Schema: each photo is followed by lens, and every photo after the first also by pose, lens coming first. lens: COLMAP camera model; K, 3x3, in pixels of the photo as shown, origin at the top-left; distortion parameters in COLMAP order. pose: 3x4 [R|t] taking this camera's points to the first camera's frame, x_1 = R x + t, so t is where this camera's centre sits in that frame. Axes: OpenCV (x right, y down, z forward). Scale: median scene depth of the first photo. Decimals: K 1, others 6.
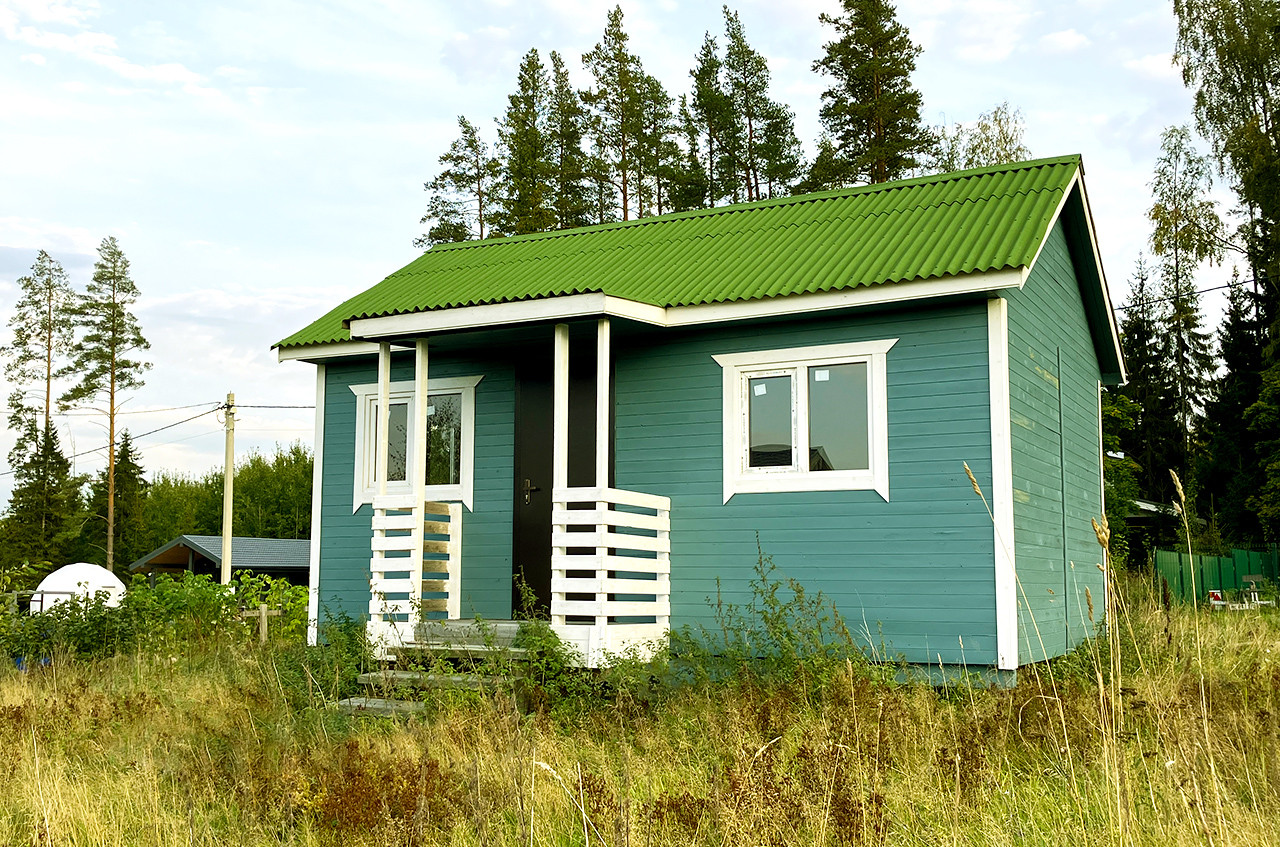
lens RADIAL K [[1217.9, 0, 638.2], [0, 1217.9, 453.1], [0, 0, 1]] dist [0.009674, 0.013569]
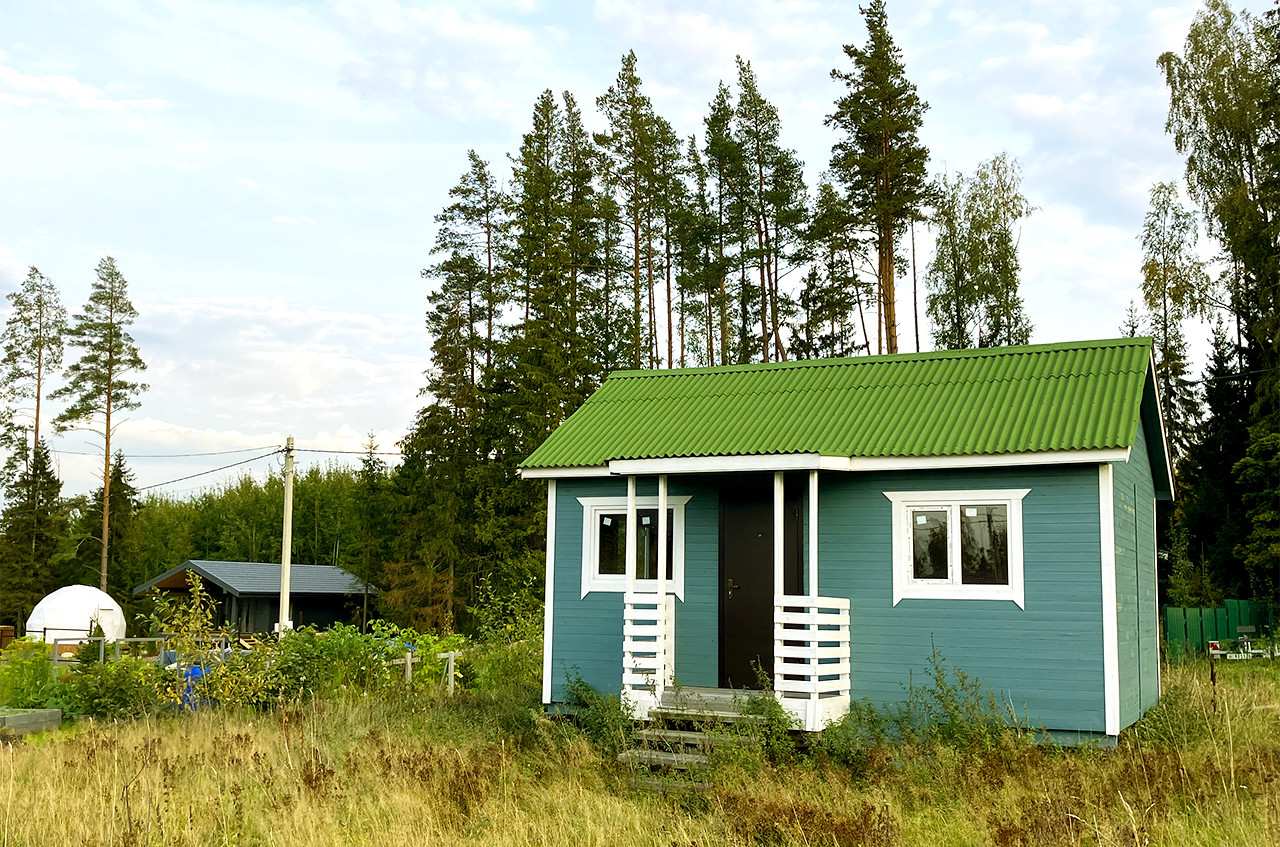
lens RADIAL K [[1260.1, 0, 641.7], [0, 1260.1, 449.9], [0, 0, 1]] dist [0.012517, -0.021427]
pose [[0.999285, 0.016384, 0.034076, -0.039333], [-0.015918, 0.999777, -0.013892, -0.016256], [-0.034296, 0.013340, 0.999323, -0.057225]]
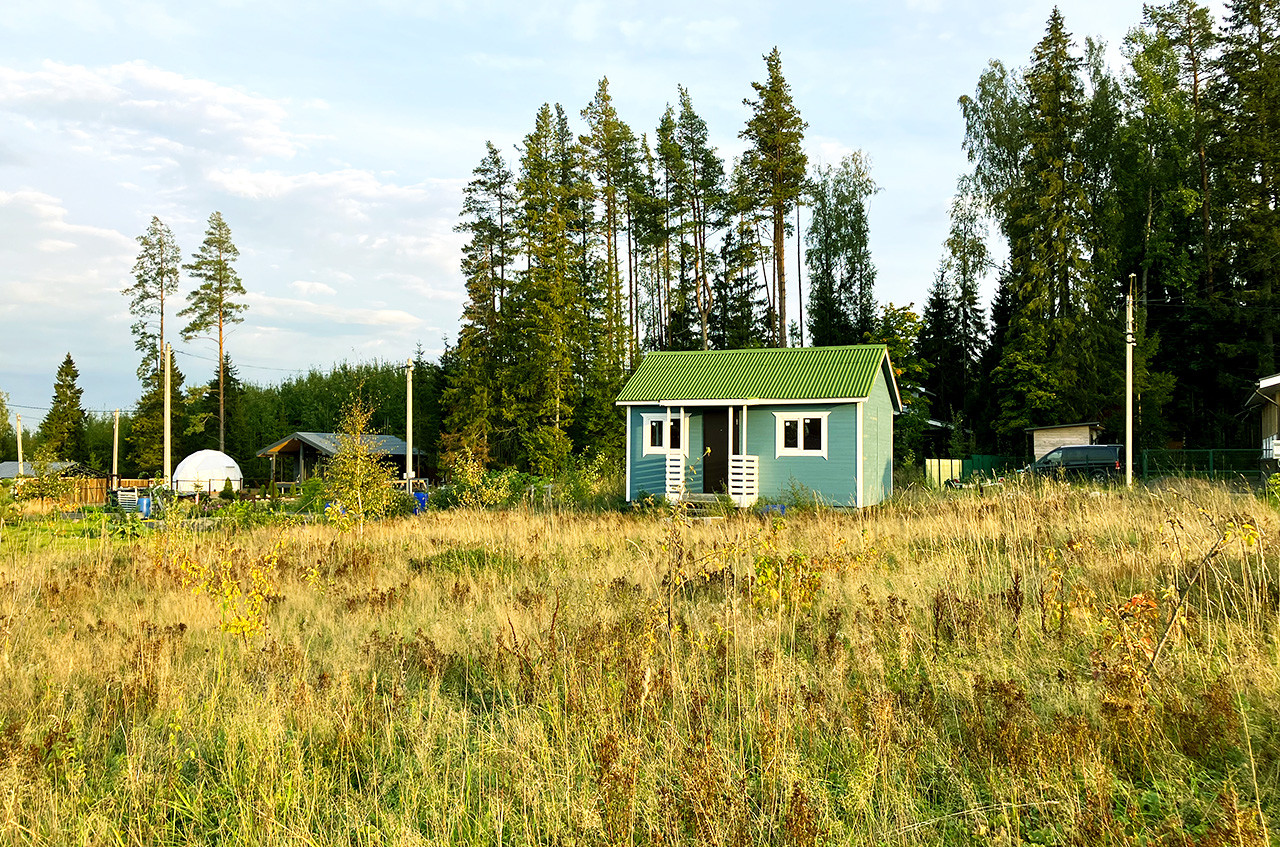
lens RADIAL K [[1023.5, 0, 640.0], [0, 1023.5, 423.5], [0, 0, 1]] dist [0.009283, 0.001697]
pose [[0.995725, 0.008406, 0.091981, -0.084596], [-0.014906, 0.997421, 0.070209, -0.037159], [-0.091154, -0.071280, 0.993283, -0.261551]]
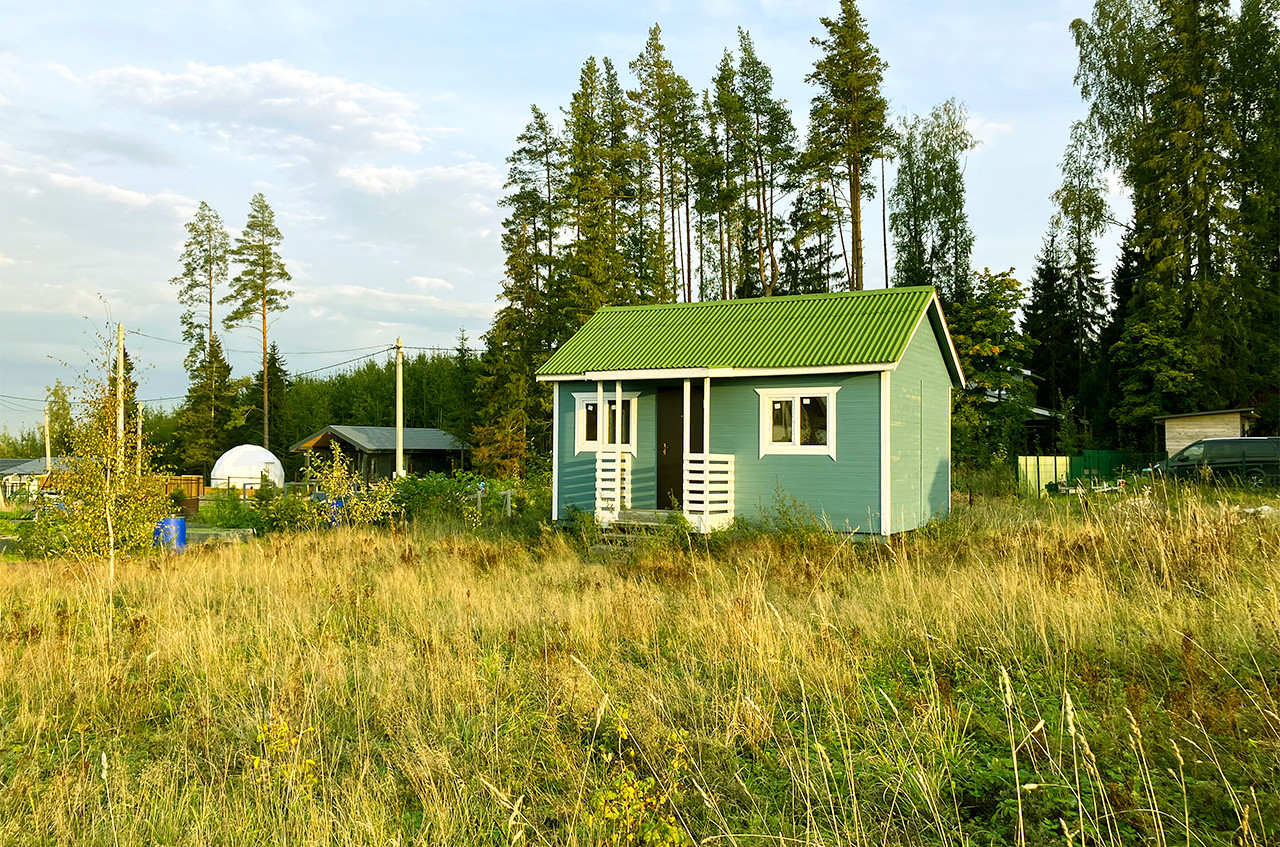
lens RADIAL K [[1023.5, 0, 640.0], [0, 1023.5, 423.5], [0, 0, 1]] dist [0.009283, 0.001697]
pose [[0.999911, 0.004018, -0.012739, -0.018644], [-0.003024, 0.997018, 0.077105, -0.024880], [0.013011, -0.077060, 0.996942, -0.126152]]
